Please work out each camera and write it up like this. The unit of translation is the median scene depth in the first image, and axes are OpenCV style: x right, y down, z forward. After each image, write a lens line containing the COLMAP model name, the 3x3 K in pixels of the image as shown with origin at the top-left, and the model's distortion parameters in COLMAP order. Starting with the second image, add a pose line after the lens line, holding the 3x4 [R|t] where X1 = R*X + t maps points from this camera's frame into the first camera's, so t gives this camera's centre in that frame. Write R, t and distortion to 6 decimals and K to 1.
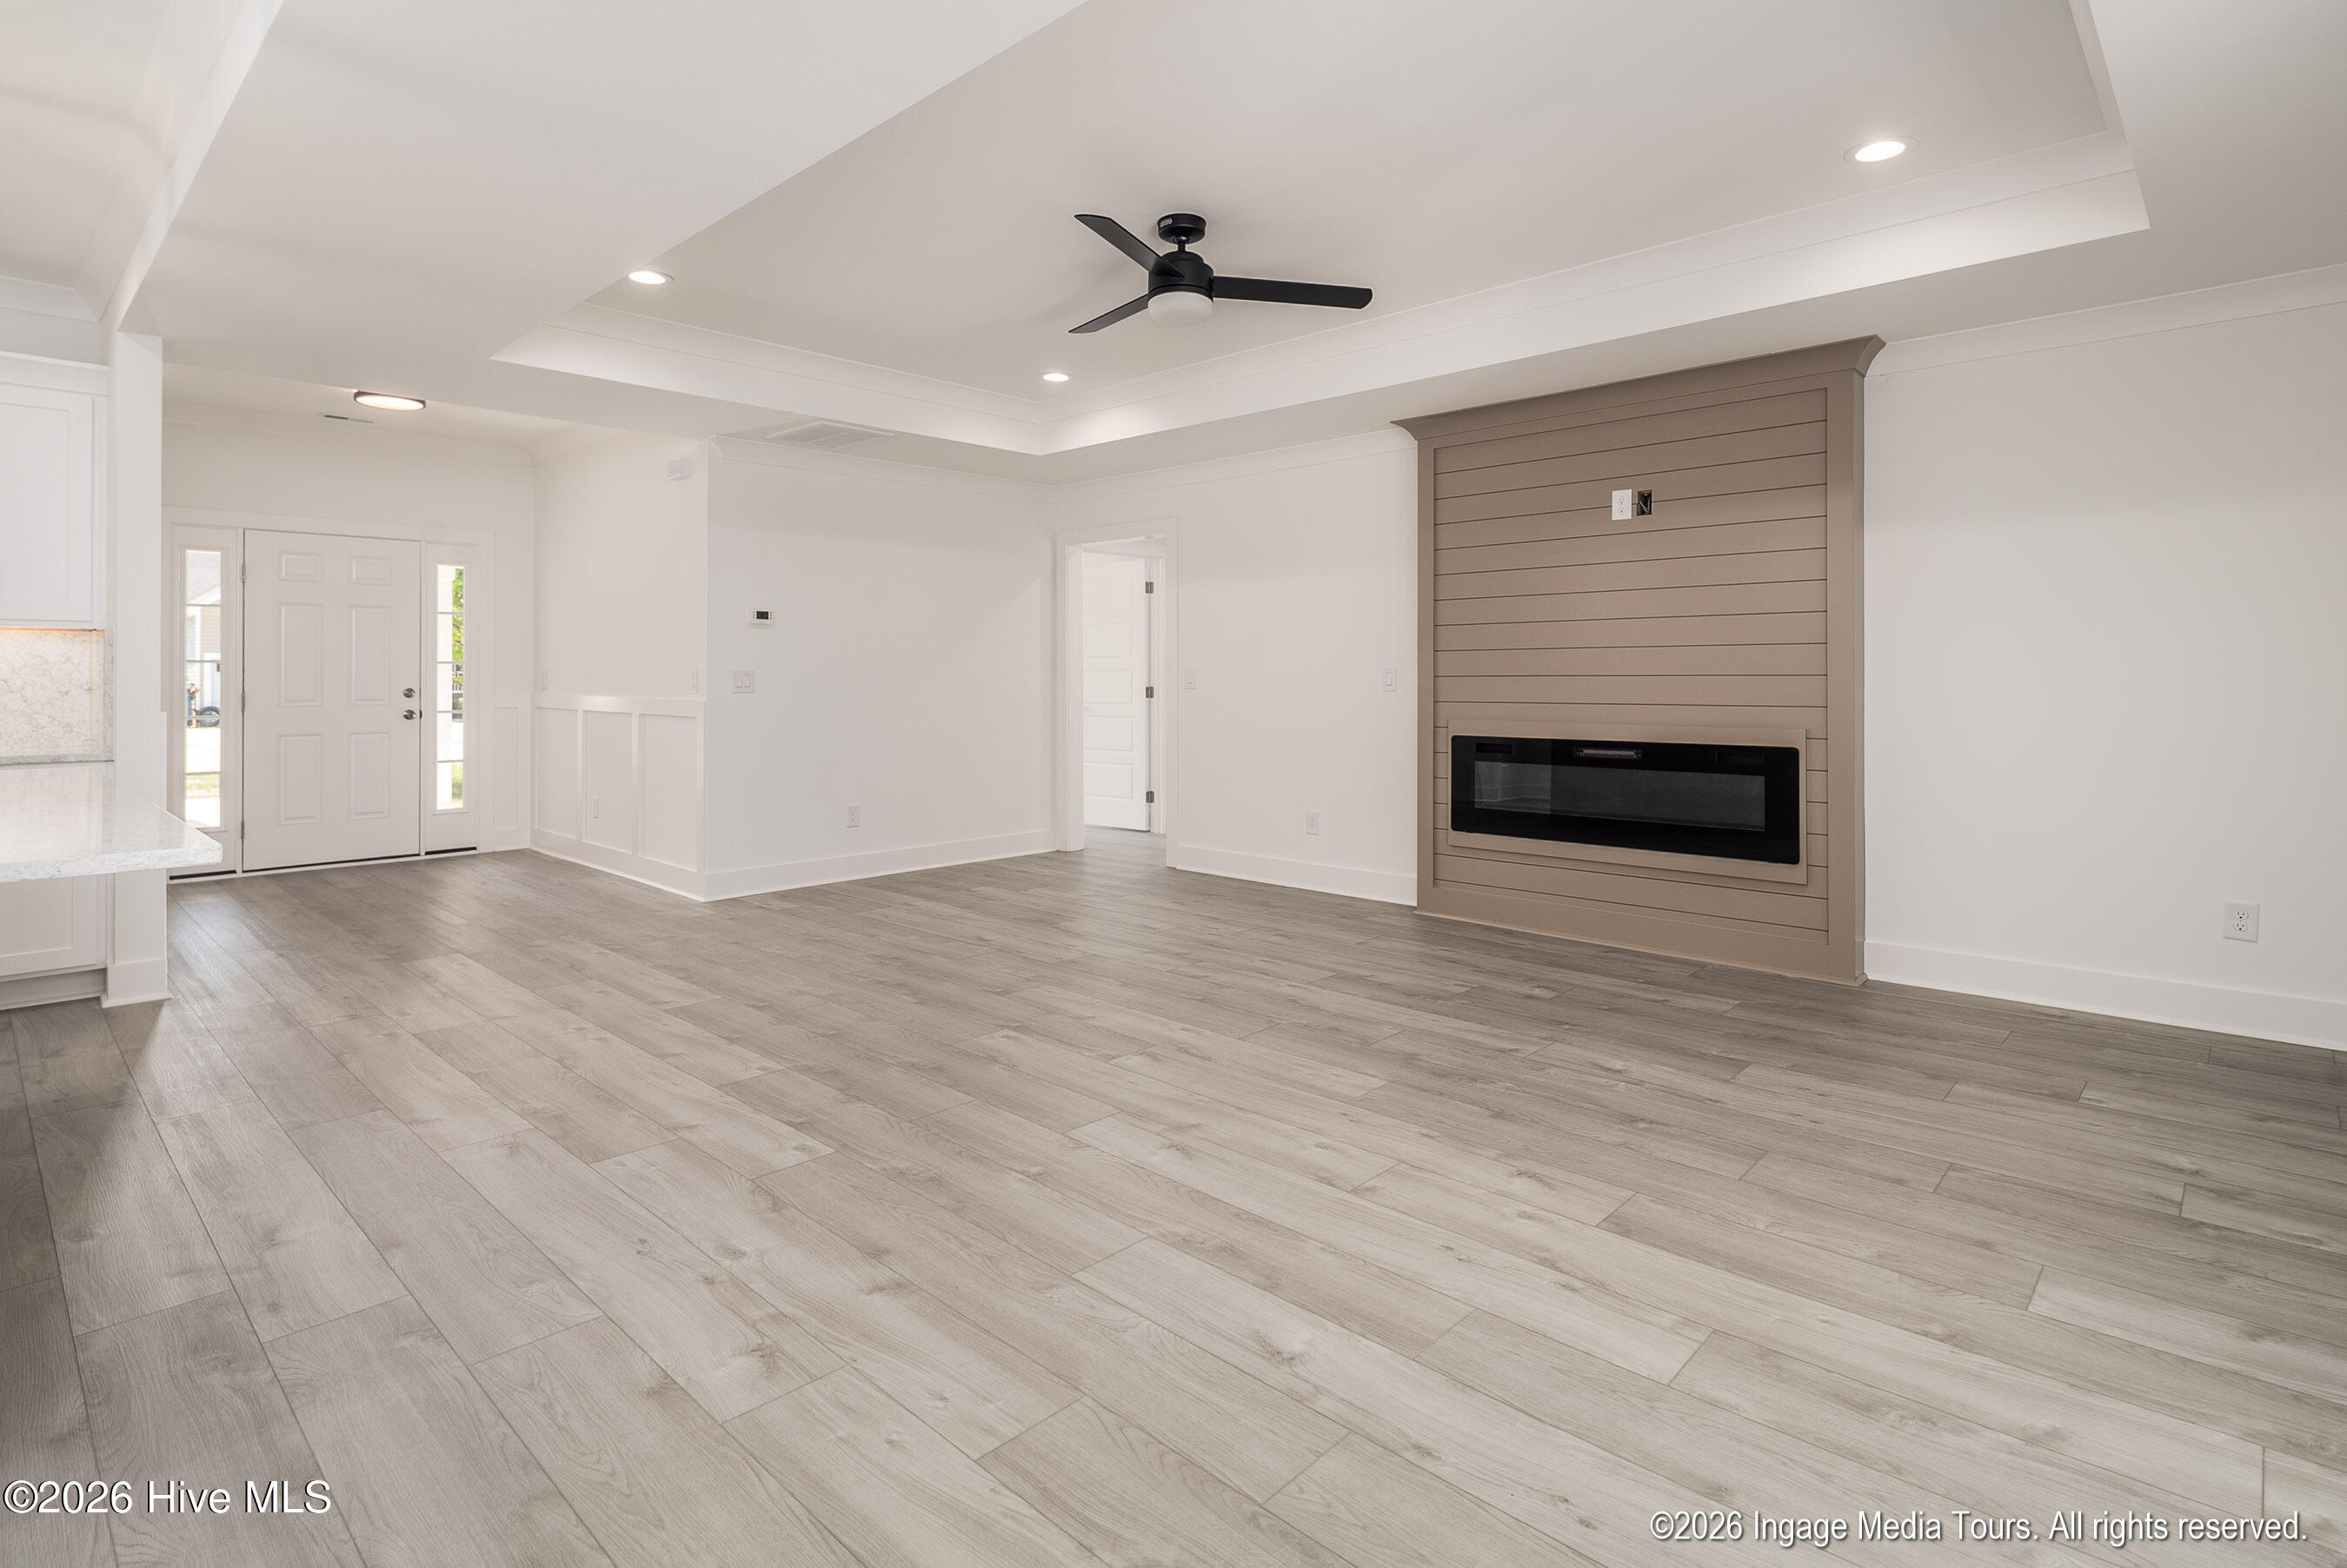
lens RADIAL K [[1167.0, 0, 1155.1], [0, 1167.0, 685.1], [0, 0, 1]] dist [0.005228, -0.004024]
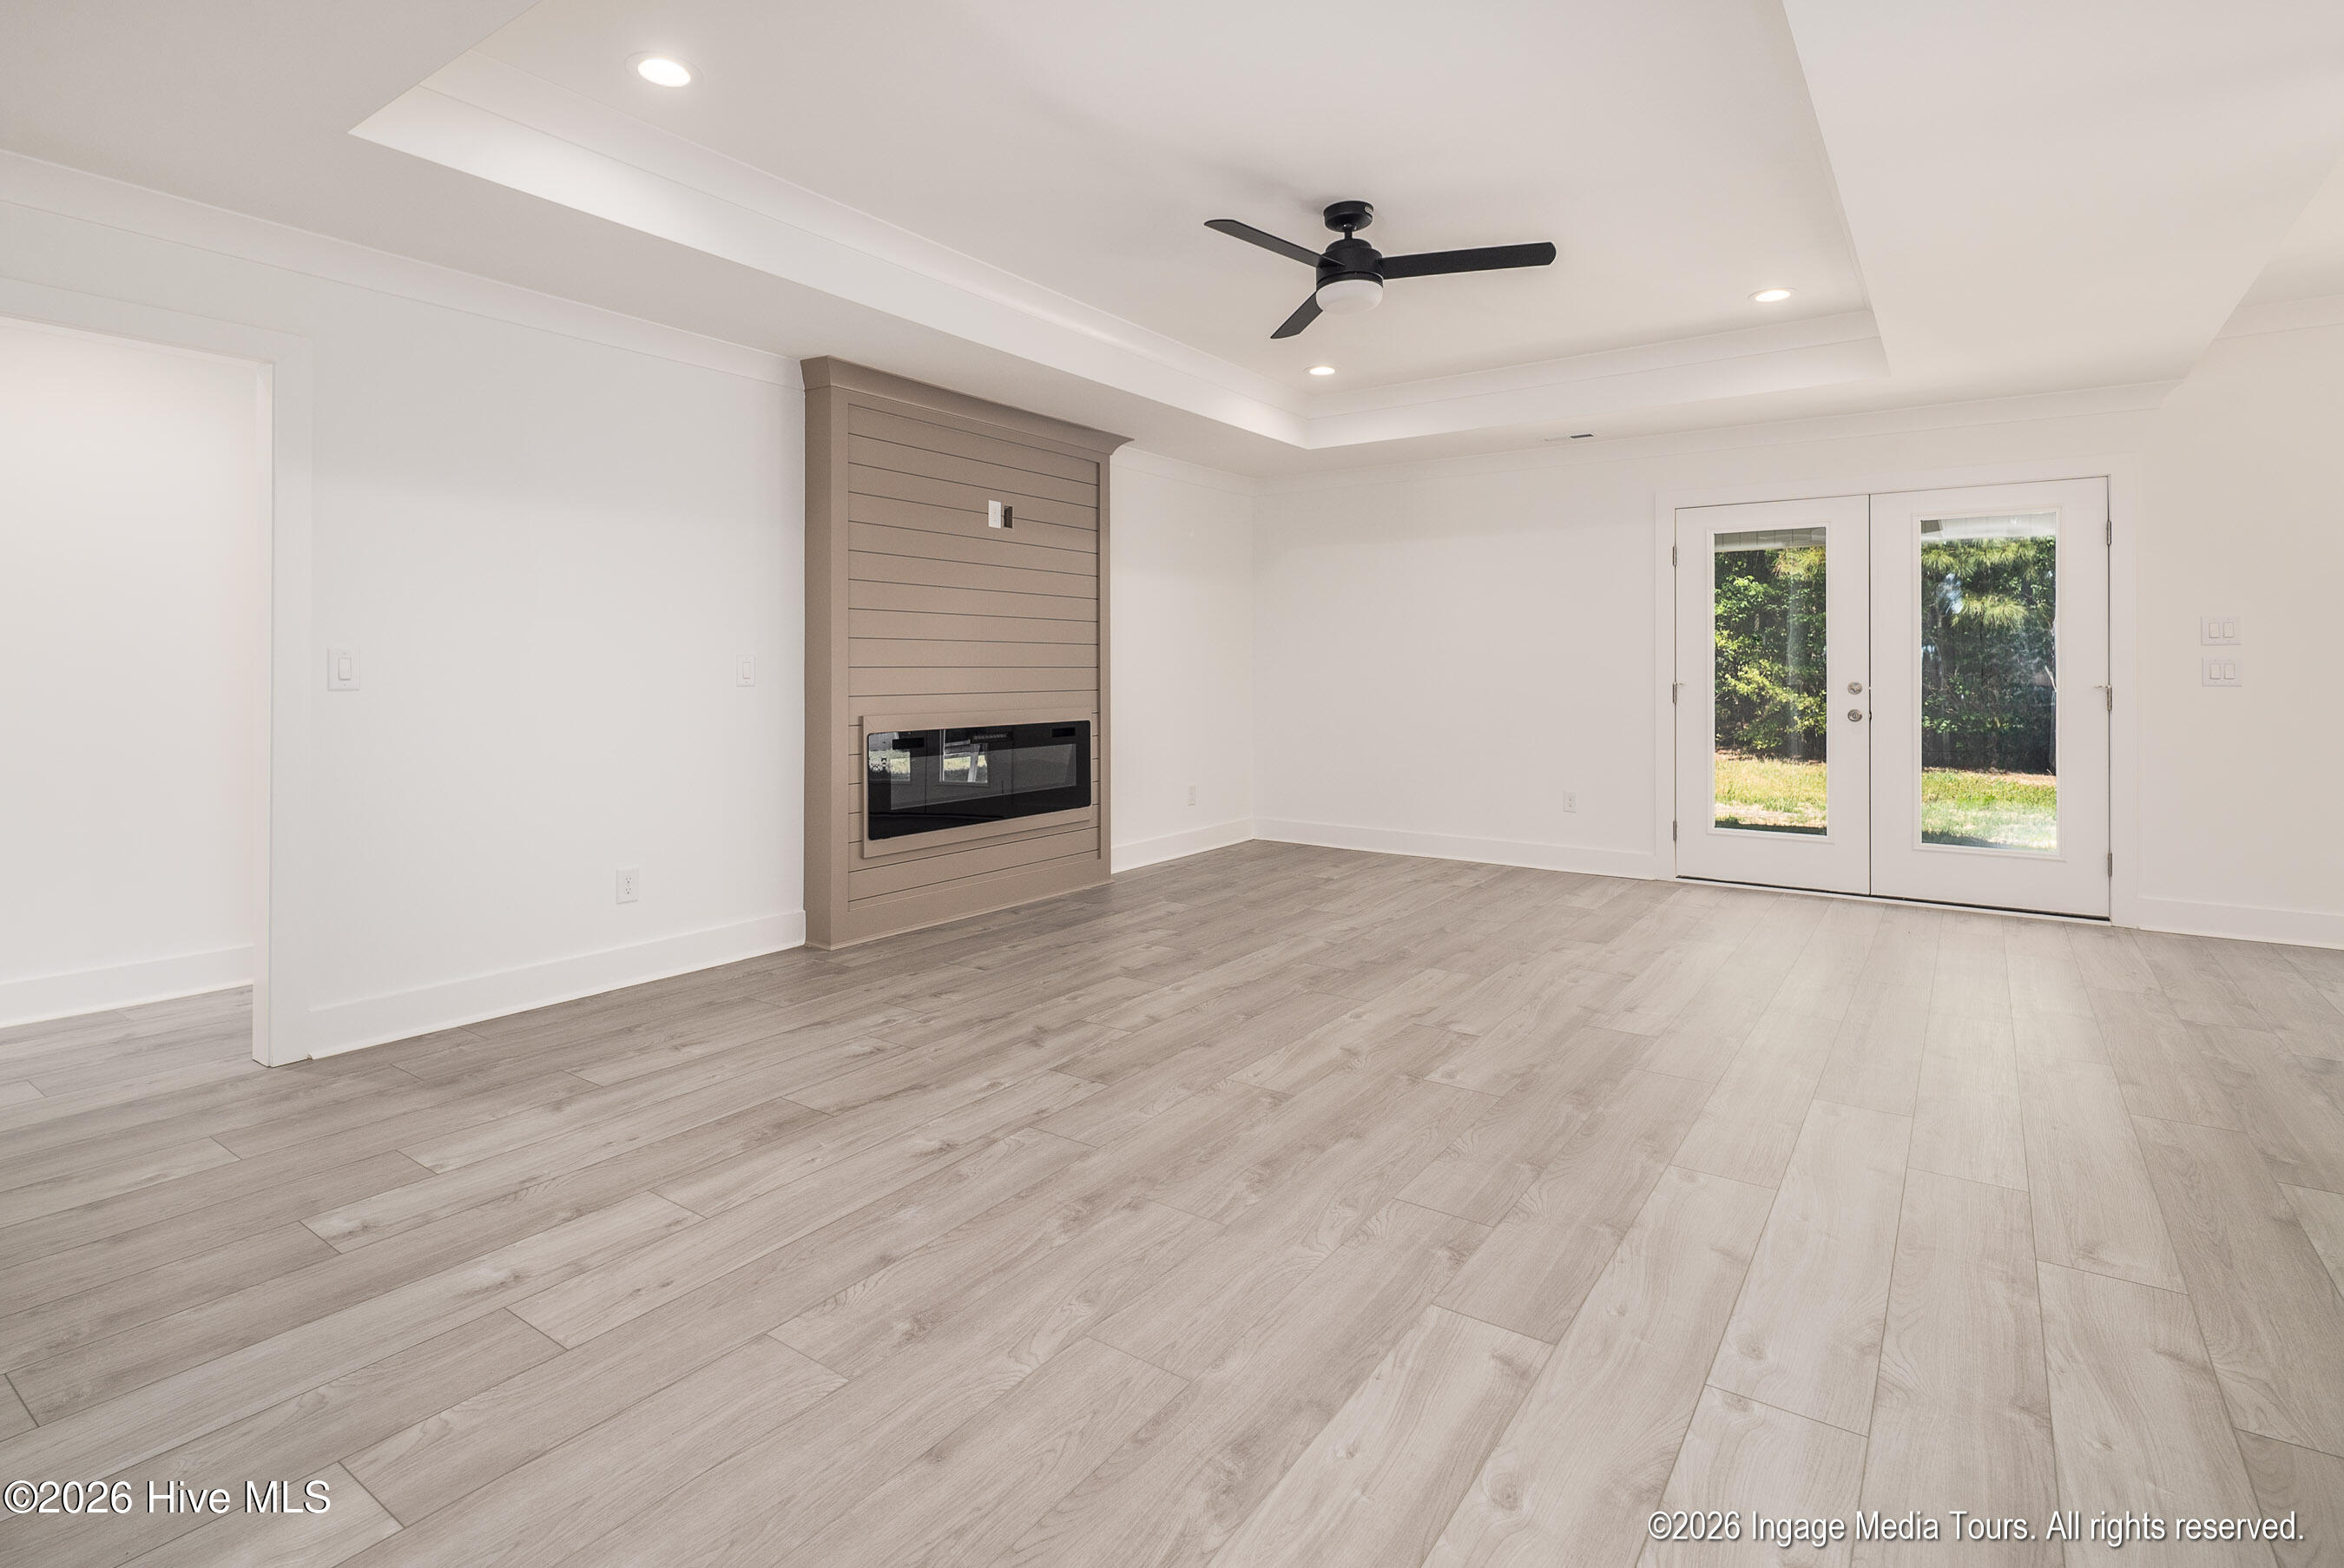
lens RADIAL K [[1165.6, 0, 1142.8], [0, 1165.6, 680.0], [0, 0, 1]] dist [0.005228, -0.004024]
pose [[-0.149490, -0.005283, 0.988749, -0.725993], [0.009125, 0.999936, 0.006722, -0.001830], [-0.988721, 0.010027, -0.149432, 1.026848]]
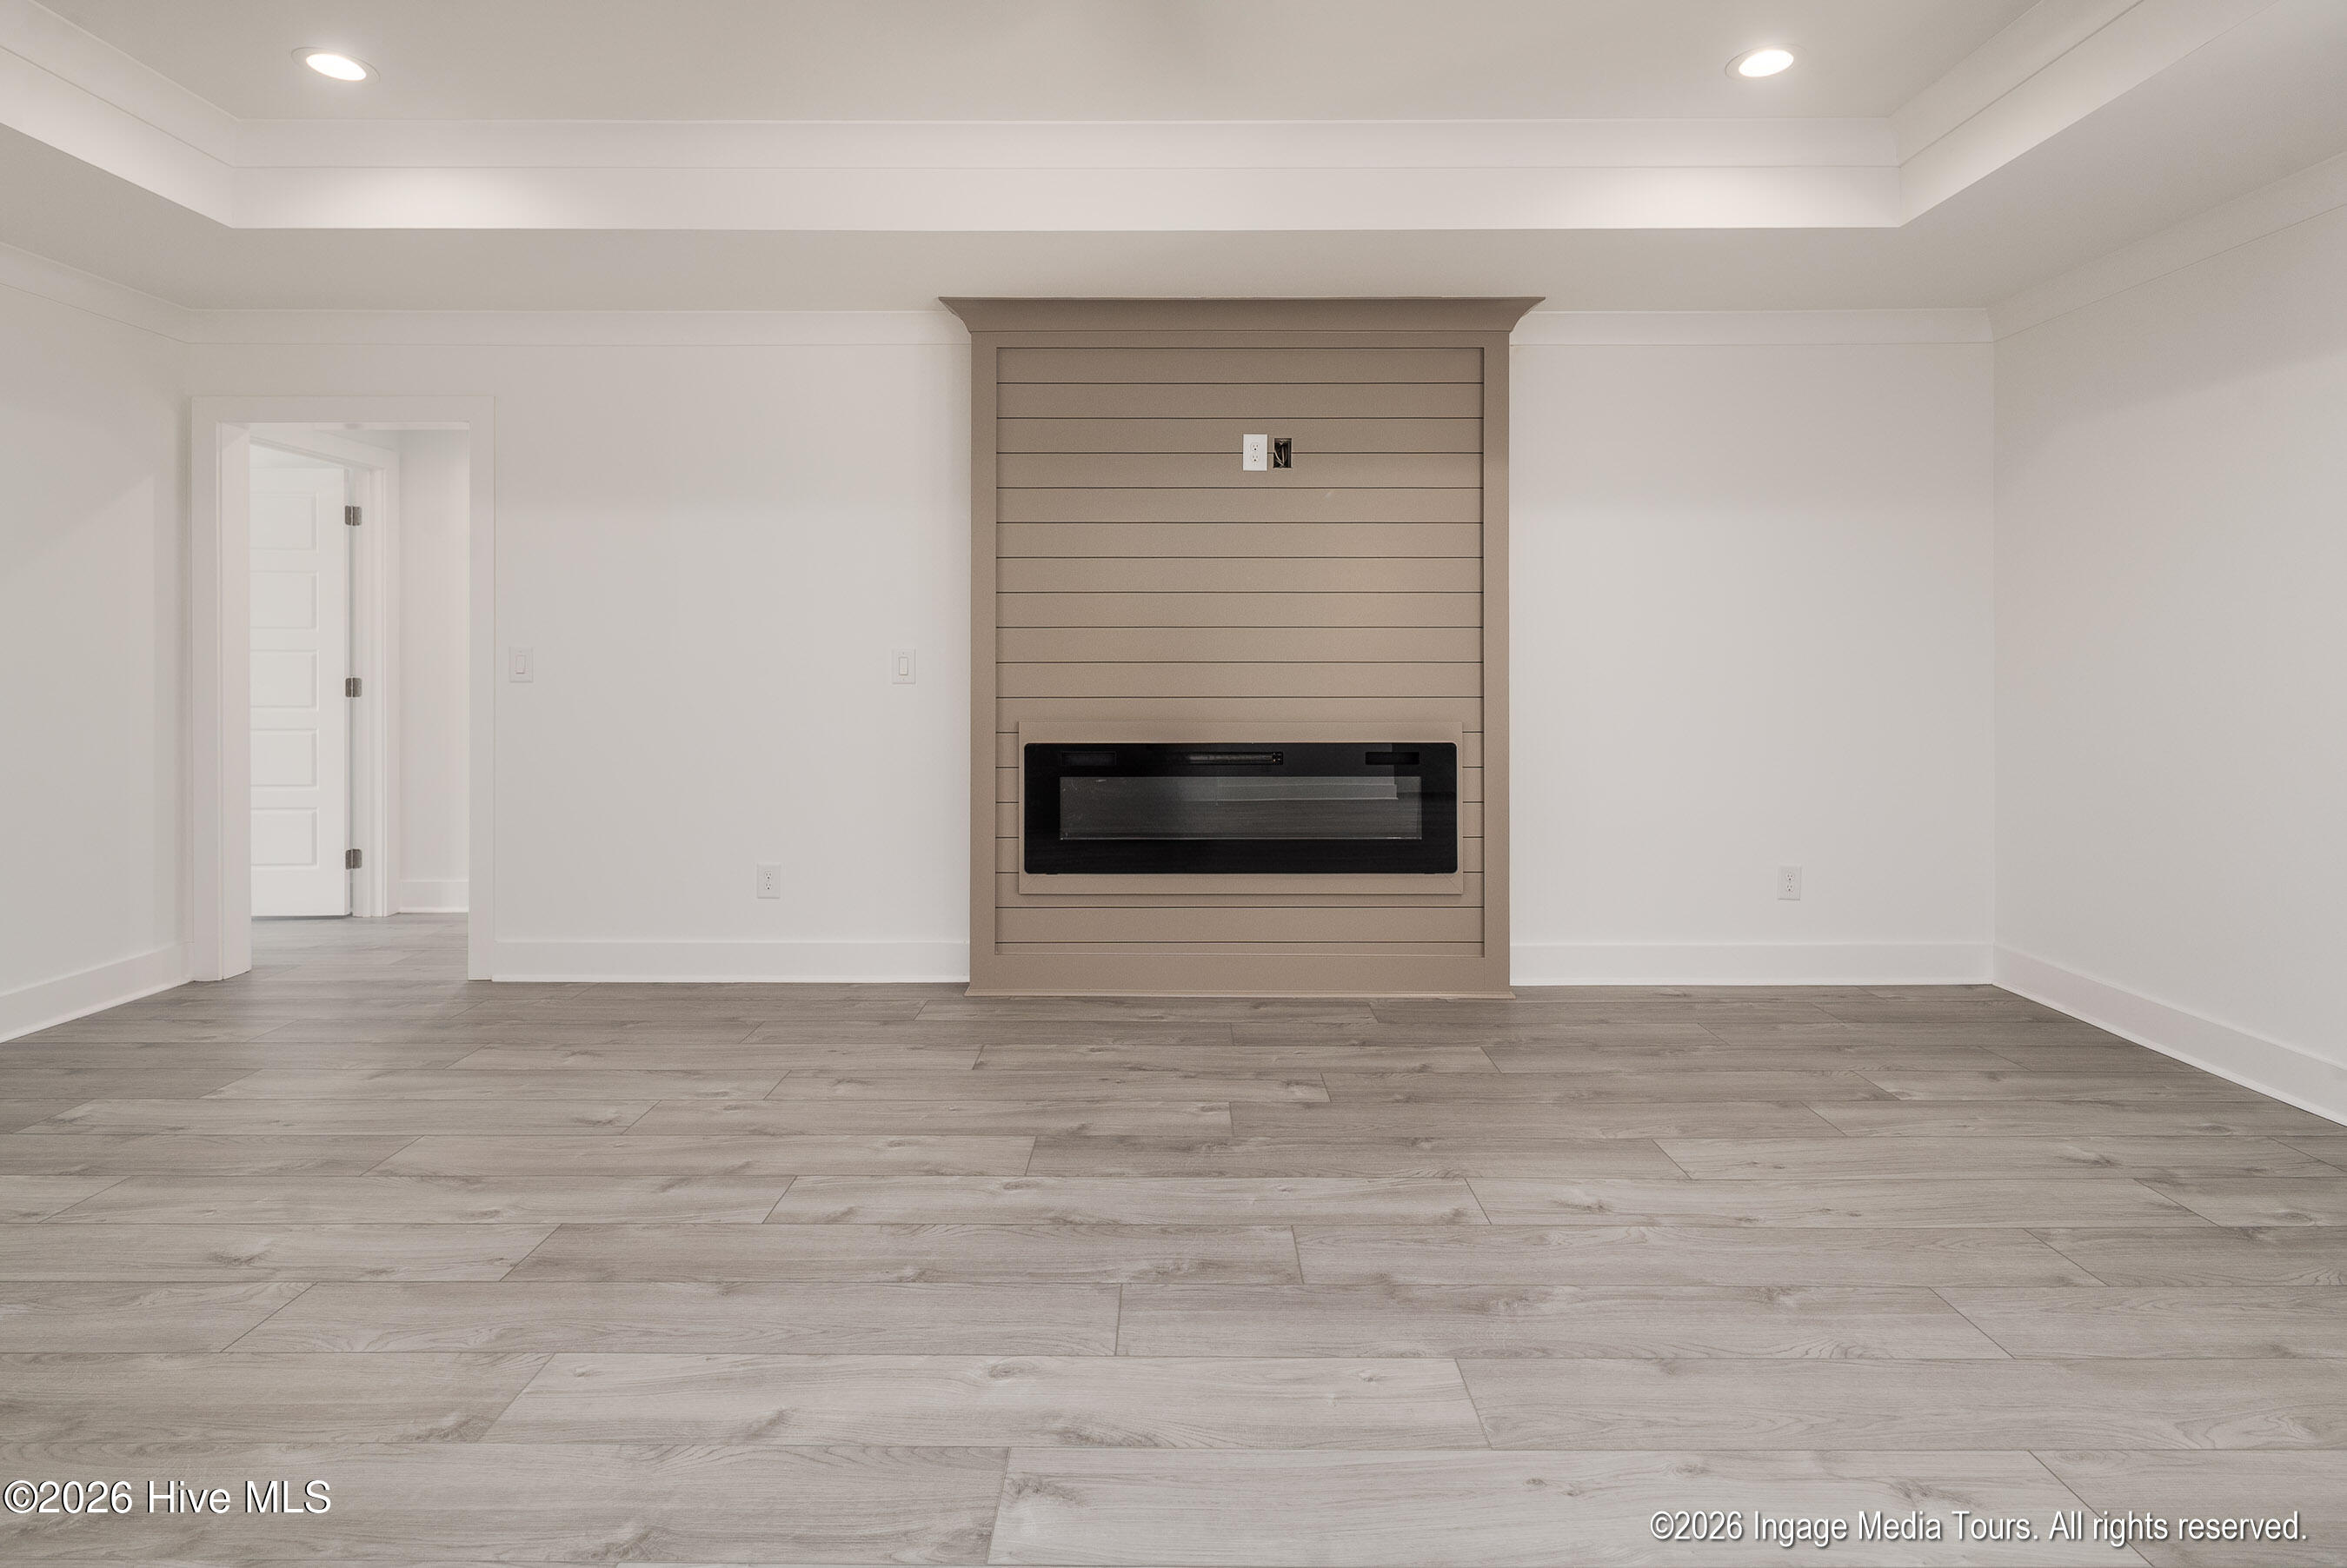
lens RADIAL K [[1167.0, 0, 1191.6], [0, 1167.0, 661.9], [0, 0, 1]] dist [0.005228, -0.004024]
pose [[0.719924, 0.004887, 0.694036, -0.197324], [0.002457, 0.999951, -0.009590, -0.000358], [-0.694049, 0.008610, 0.719877, 0.444544]]
